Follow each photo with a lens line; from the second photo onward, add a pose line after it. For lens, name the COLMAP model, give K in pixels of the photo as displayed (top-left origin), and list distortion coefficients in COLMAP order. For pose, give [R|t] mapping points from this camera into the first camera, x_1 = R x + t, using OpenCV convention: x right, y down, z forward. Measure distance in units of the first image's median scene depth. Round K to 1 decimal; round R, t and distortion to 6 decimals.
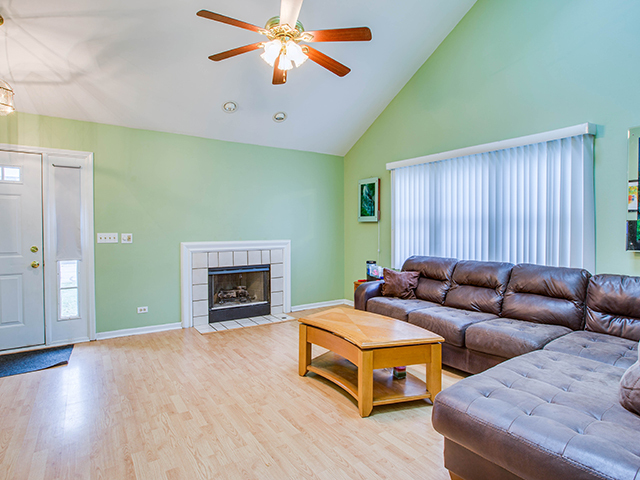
lens RADIAL K [[338.5, 0, 320.3], [0, 338.5, 229.4], [0, 0, 1]] dist [-0.033690, 0.000284]
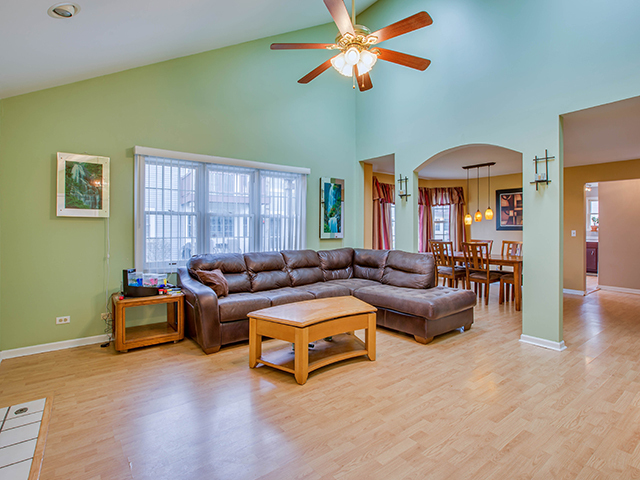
lens RADIAL K [[323.4, 0, 320.6], [0, 323.4, 228.8], [0, 0, 1]] dist [-0.030201, 0.000391]
pose [[-0.016233, -0.002557, 0.999865, -1.021890], [0.004680, 0.999986, 0.002633, 0.003705], [-0.999857, 0.004722, -0.016221, 1.045725]]
